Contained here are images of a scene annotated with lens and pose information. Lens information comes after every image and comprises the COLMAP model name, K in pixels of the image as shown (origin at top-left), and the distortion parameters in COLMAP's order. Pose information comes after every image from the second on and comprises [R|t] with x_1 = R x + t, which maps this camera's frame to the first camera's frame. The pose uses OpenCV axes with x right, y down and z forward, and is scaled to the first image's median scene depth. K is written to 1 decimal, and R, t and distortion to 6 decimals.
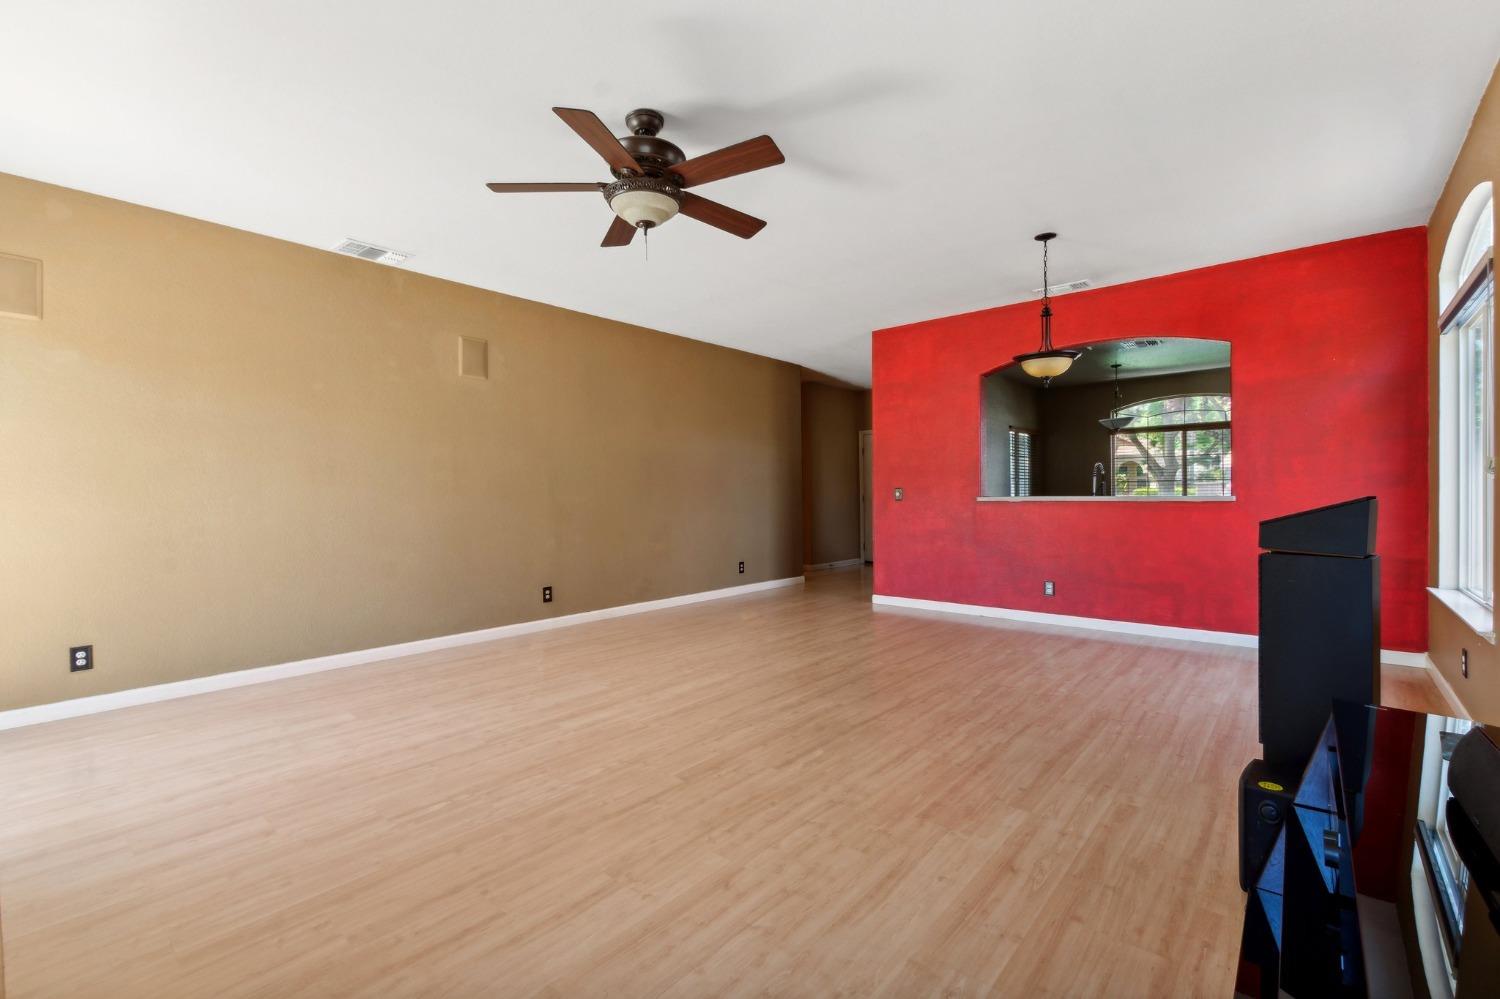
lens RADIAL K [[654.7, 0, 740.6], [0, 654.7, 459.4], [0, 0, 1]] dist [0.009204, -0.000011]
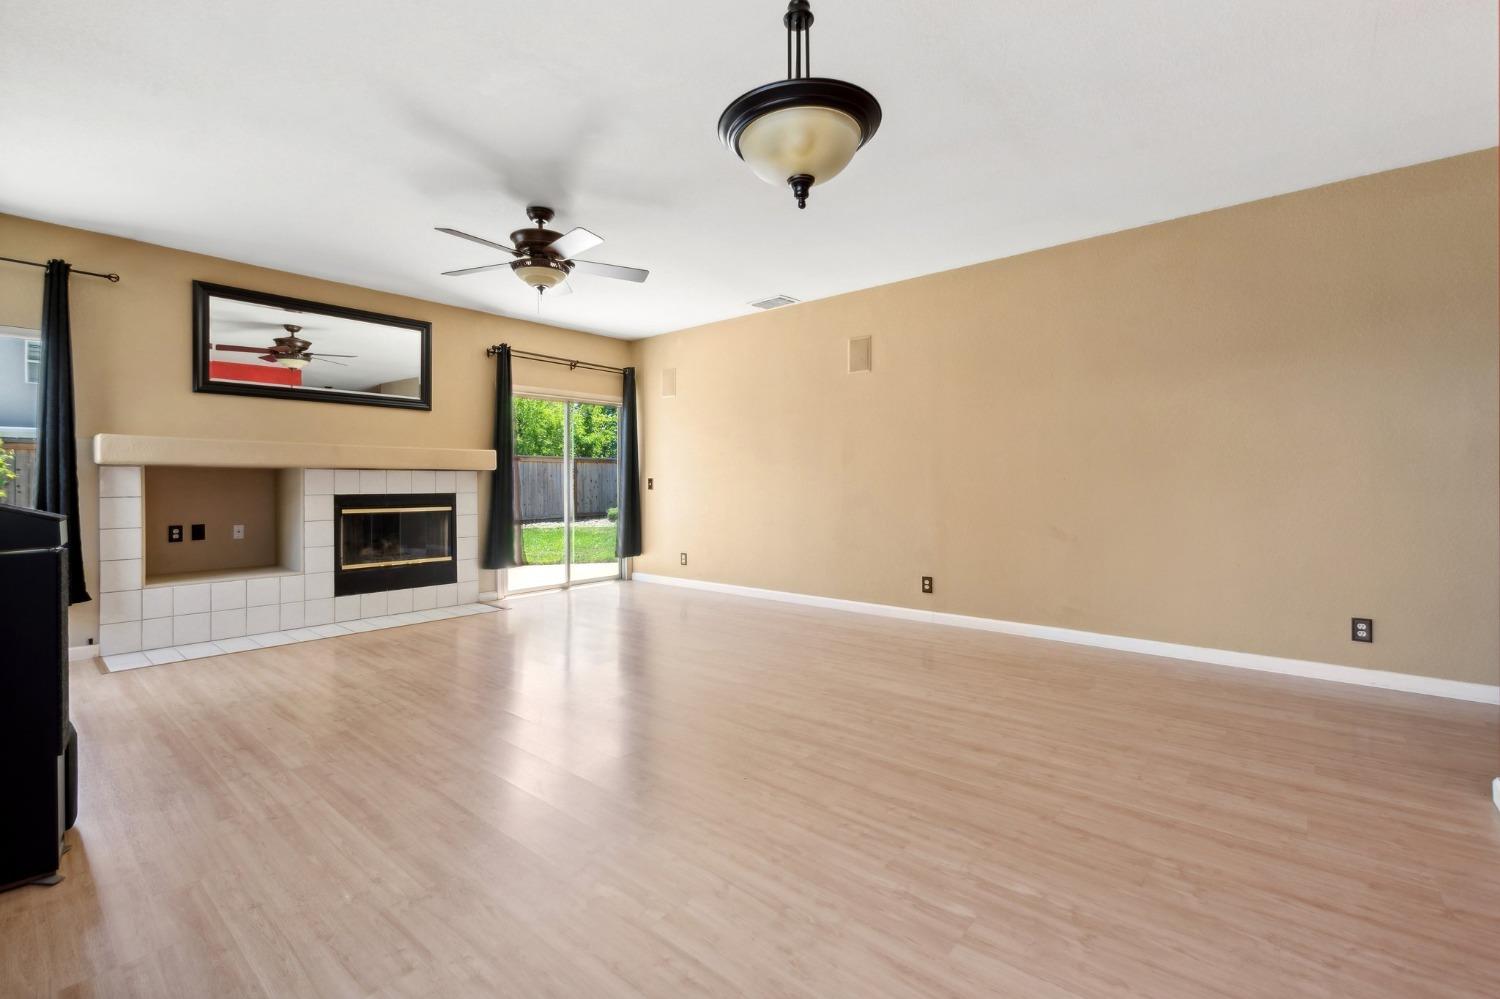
lens RADIAL K [[656.5, 0, 751.6], [0, 656.5, 482.8], [0, 0, 1]] dist [-0.002266, -0.000706]
pose [[0.013603, 0.009095, -0.999866, 1.065420], [0.058312, 0.998250, 0.009874, 0.057732], [0.998206, -0.058438, 0.013049, 1.225705]]
